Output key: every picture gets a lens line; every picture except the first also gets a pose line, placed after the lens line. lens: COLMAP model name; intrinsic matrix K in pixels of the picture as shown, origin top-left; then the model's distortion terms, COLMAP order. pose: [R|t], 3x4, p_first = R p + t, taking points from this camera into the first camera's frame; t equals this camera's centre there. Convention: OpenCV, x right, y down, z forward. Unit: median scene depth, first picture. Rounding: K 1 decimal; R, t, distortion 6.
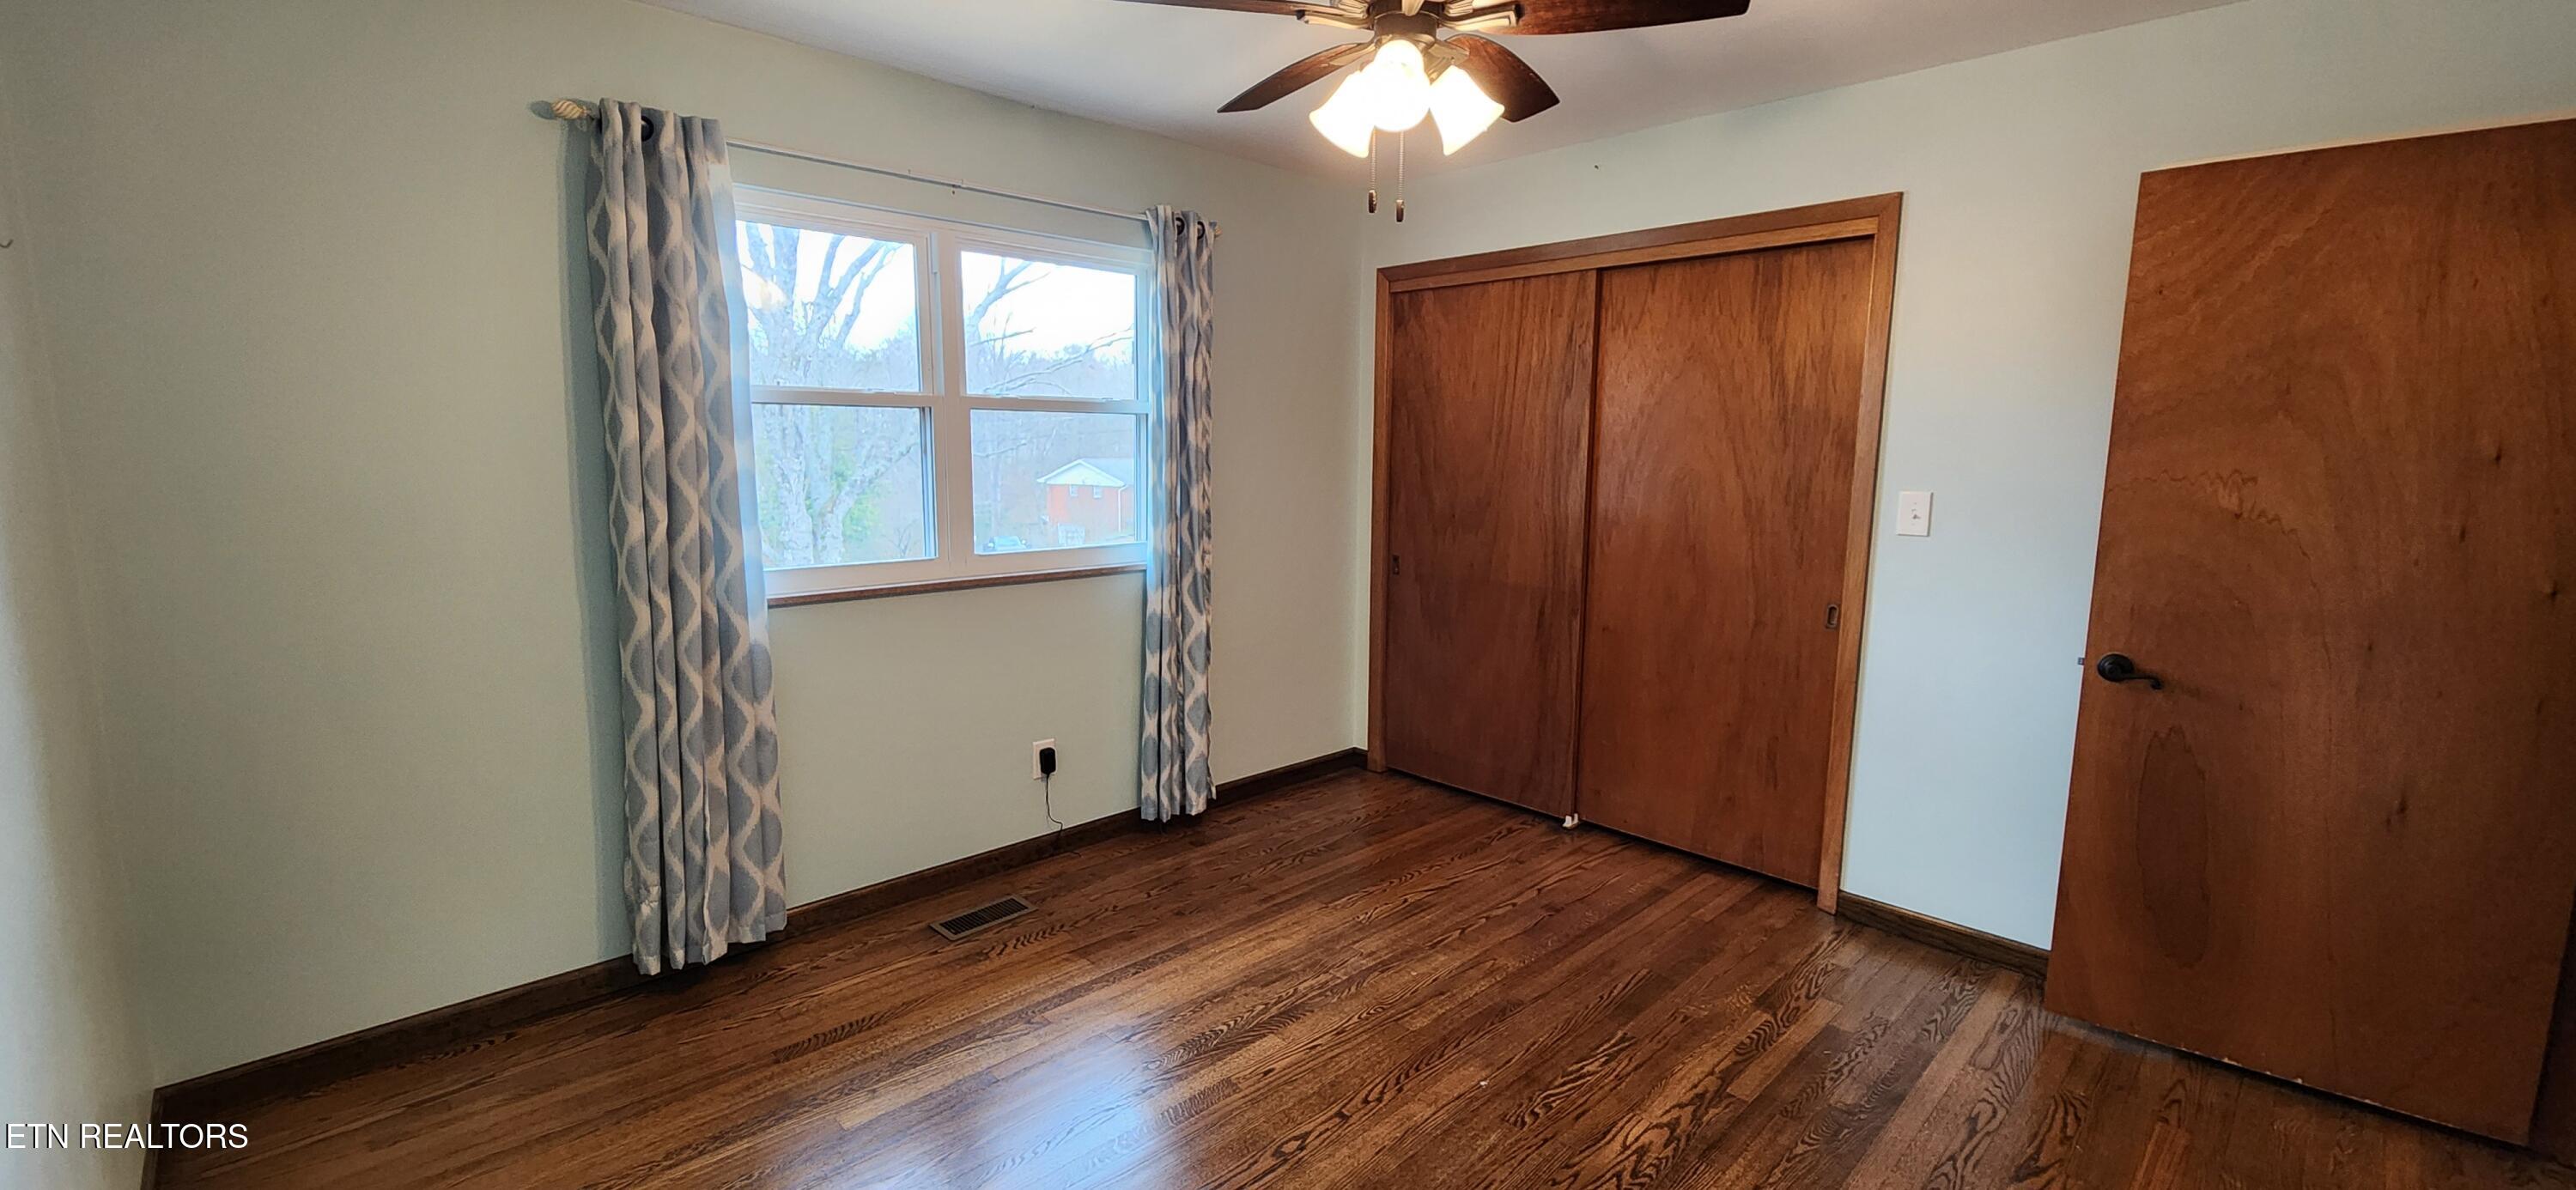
lens RADIAL K [[1038.1, 0, 1296.6], [0, 1038.1, 585.1], [0, 0, 1]] dist [0.001881, 0.000052]
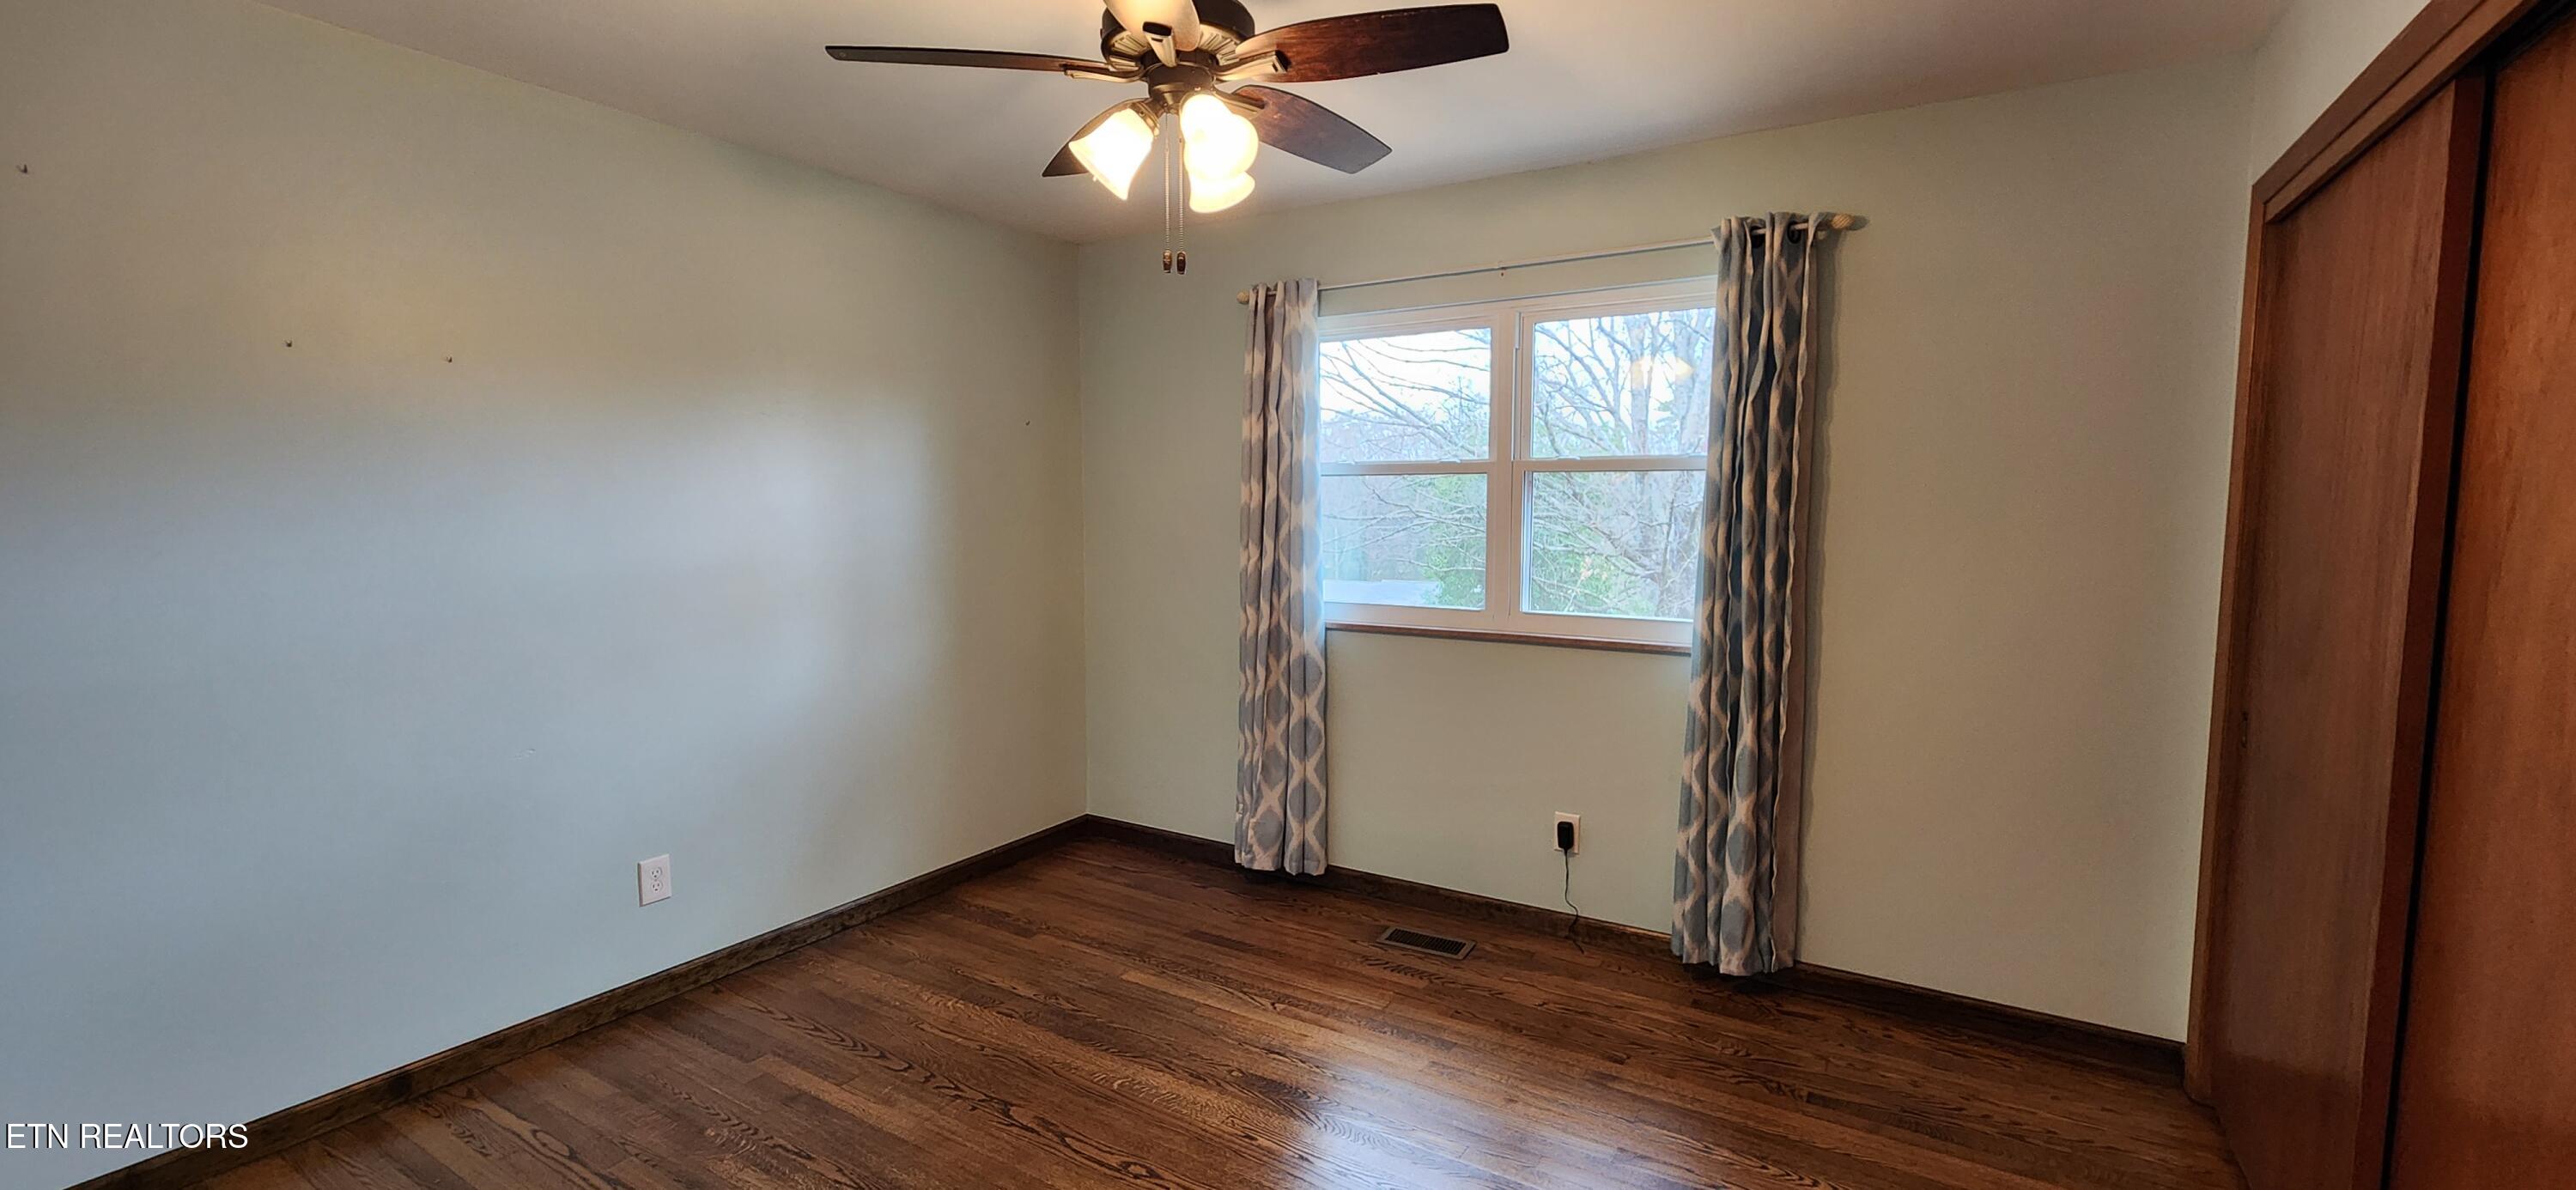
lens RADIAL K [[1038.1, 0, 1296.6], [0, 1038.1, 585.1], [0, 0, 1]] dist [0.001881, 0.000052]
pose [[0.259782, 0.067763, -0.963287, 0.662979], [-0.131455, 0.990731, 0.034242, -0.064856], [0.956678, 0.117733, 0.266282, 0.534075]]
